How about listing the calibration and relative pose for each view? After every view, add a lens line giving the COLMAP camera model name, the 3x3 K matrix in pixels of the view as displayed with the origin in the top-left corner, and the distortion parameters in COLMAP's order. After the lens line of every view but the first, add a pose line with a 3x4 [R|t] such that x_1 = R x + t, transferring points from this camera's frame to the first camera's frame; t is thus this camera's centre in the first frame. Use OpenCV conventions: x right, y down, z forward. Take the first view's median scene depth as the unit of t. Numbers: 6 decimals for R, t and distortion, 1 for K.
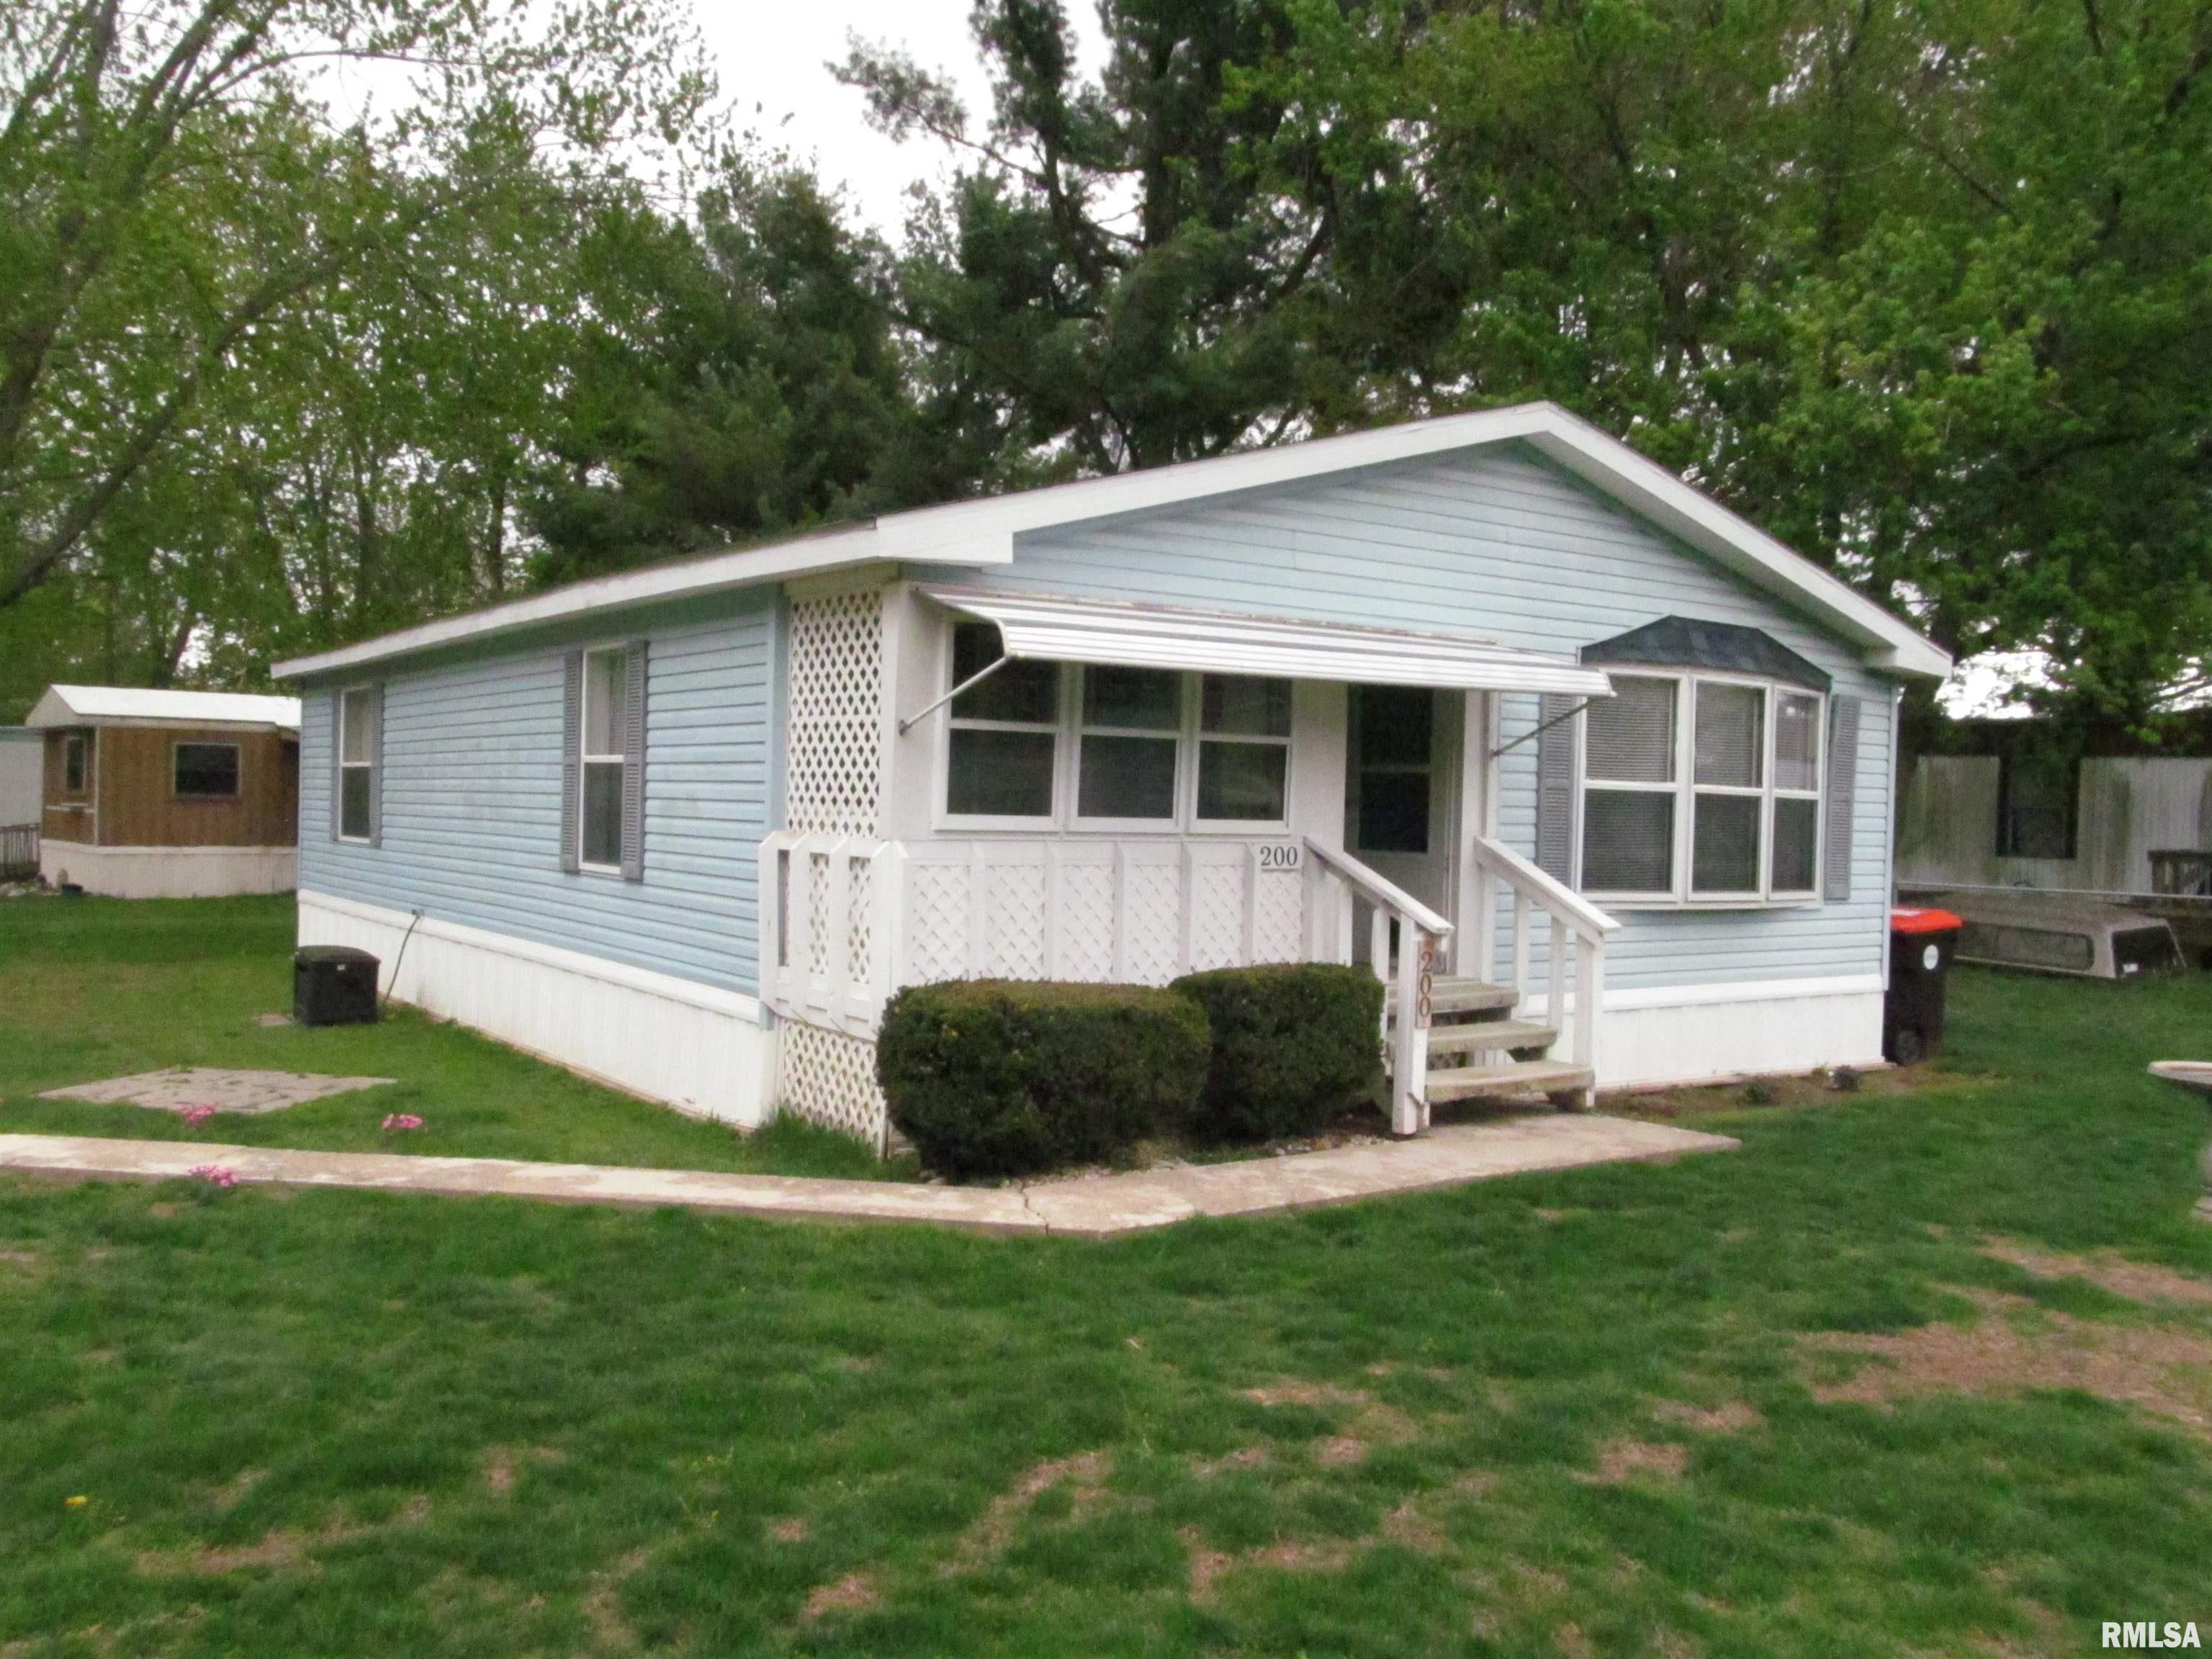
lens RADIAL K [[1843.7, 0, 1106.0], [0, 1843.7, 829.5], [0, 0, 1]] dist [-0.101109, 0.001517]
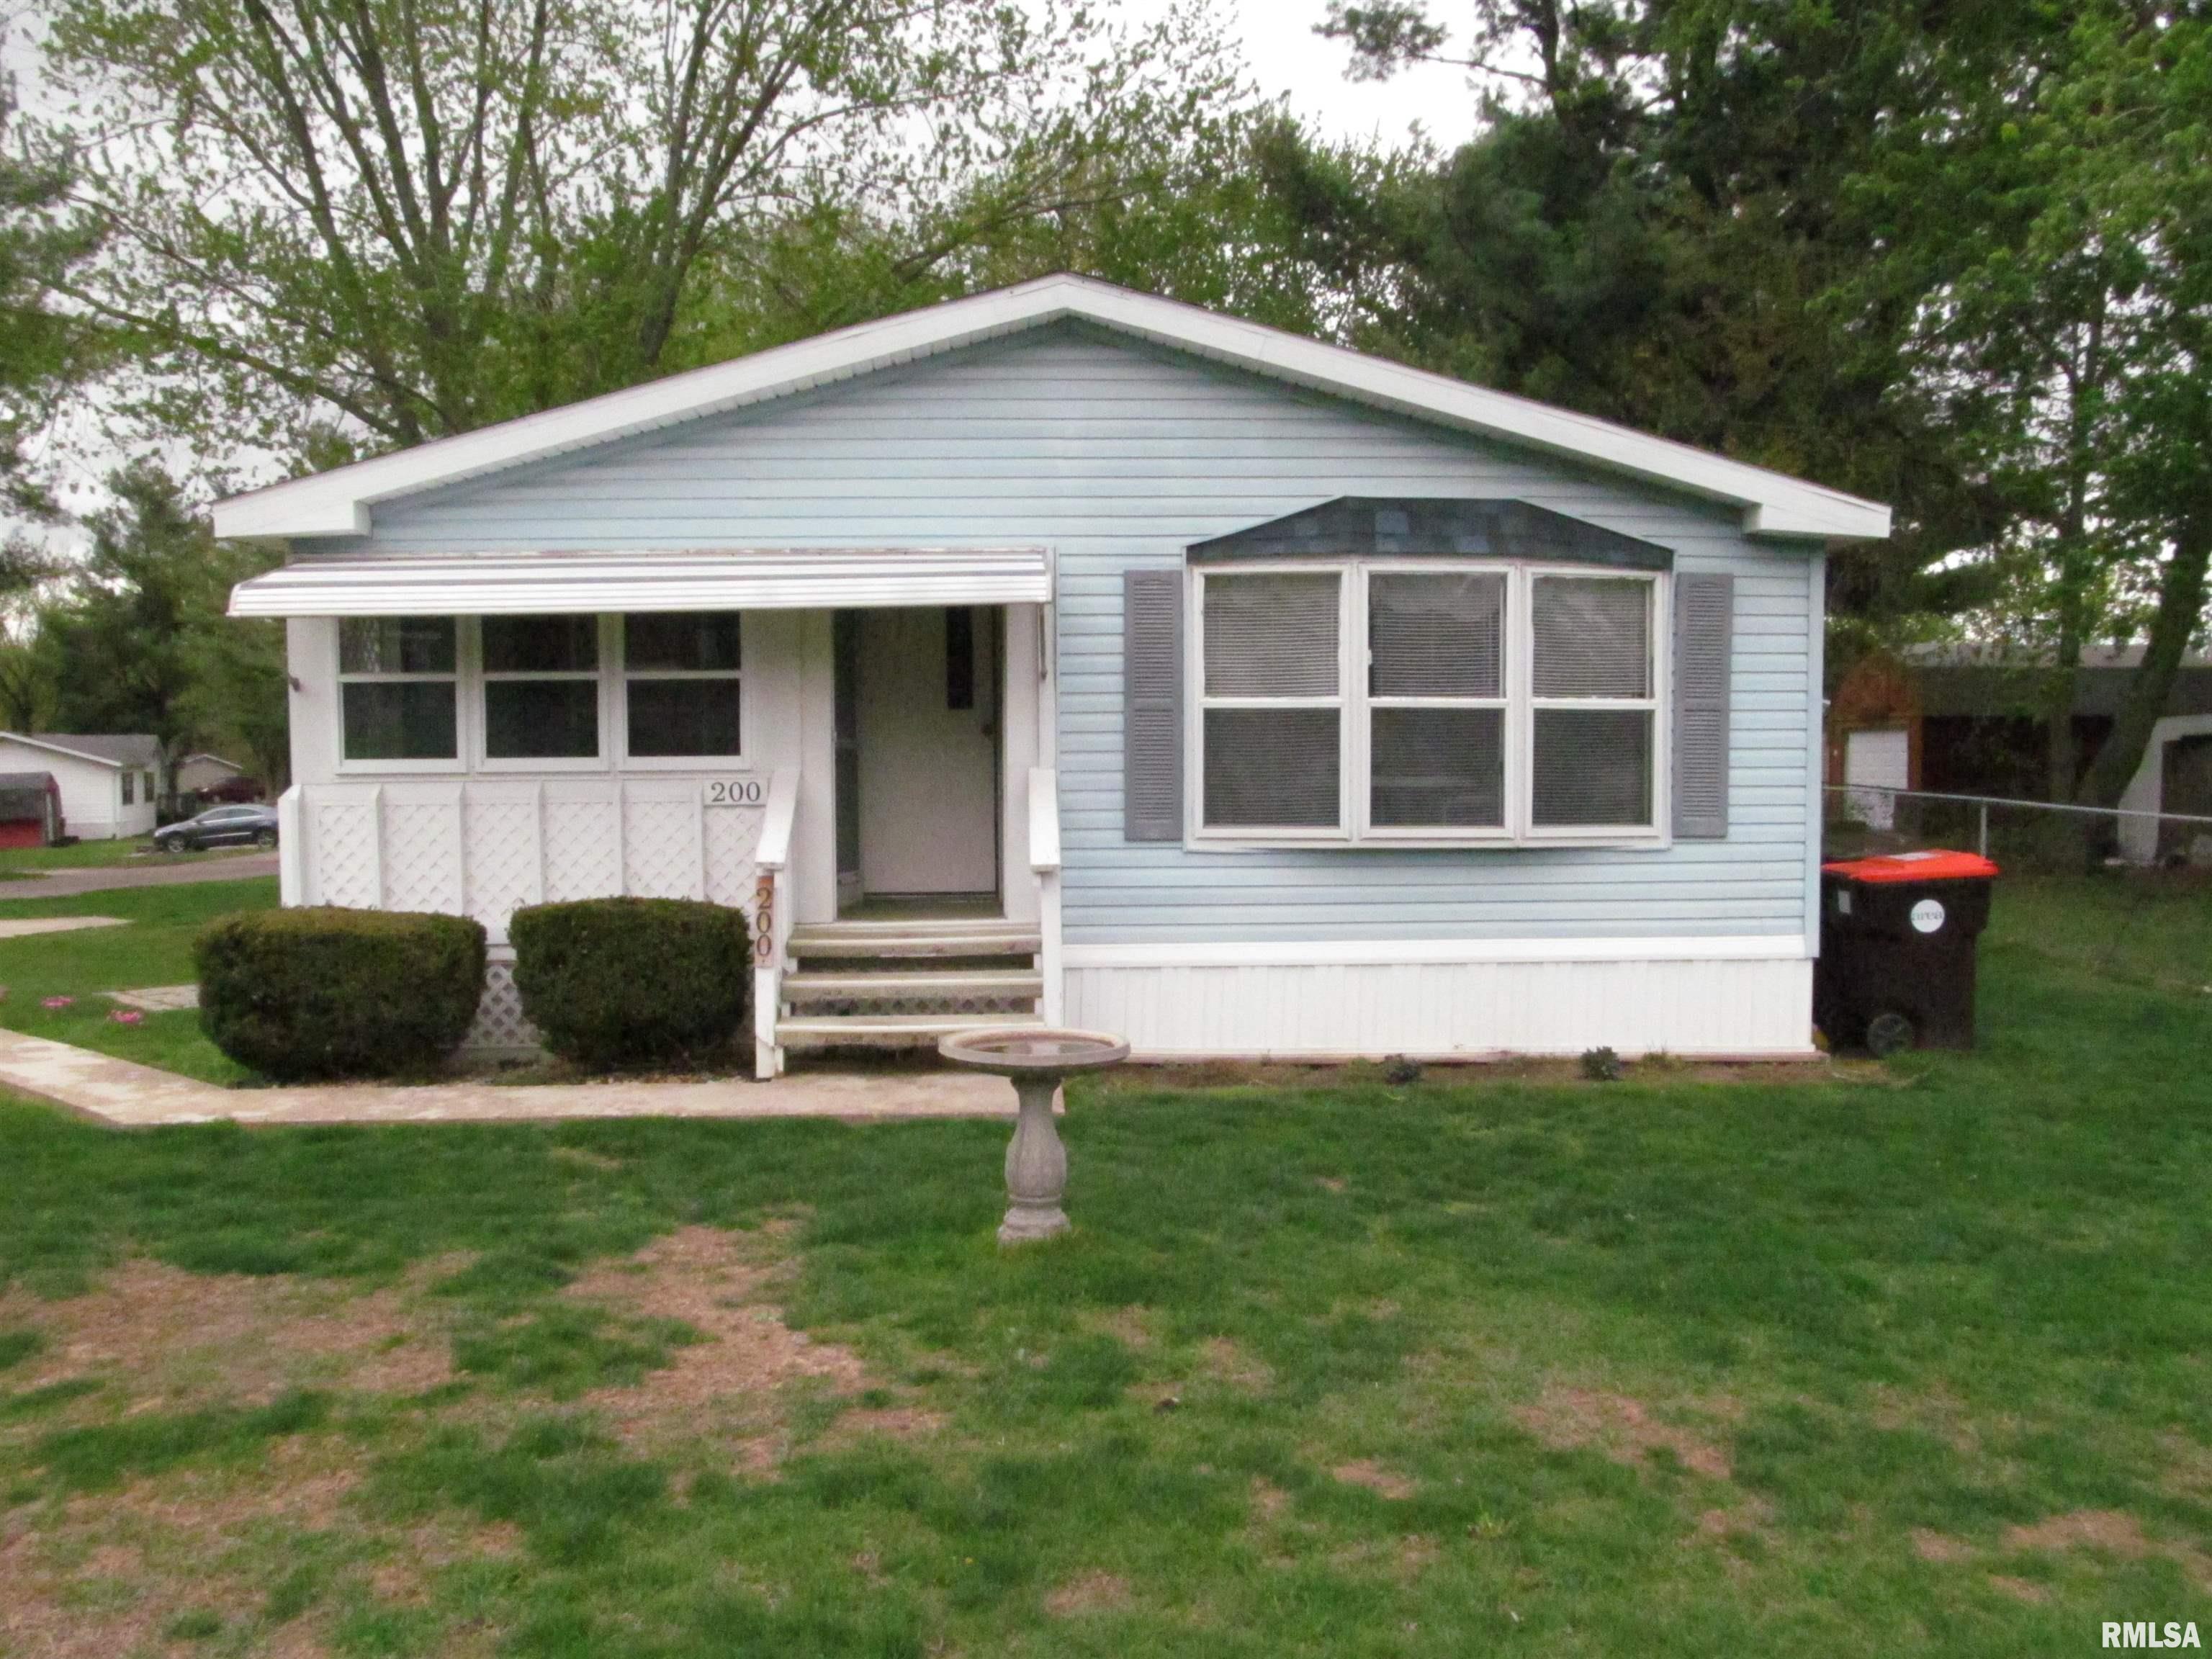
lens RADIAL K [[1843.7, 0, 1106.0], [0, 1843.7, 829.5], [0, 0, 1]] dist [-0.101109, 0.001517]
pose [[0.853286, -0.014267, -0.521249, 0.667403], [0.021196, 0.999748, 0.007334, 0.027240], [0.521013, -0.017306, 0.853373, 0.228870]]
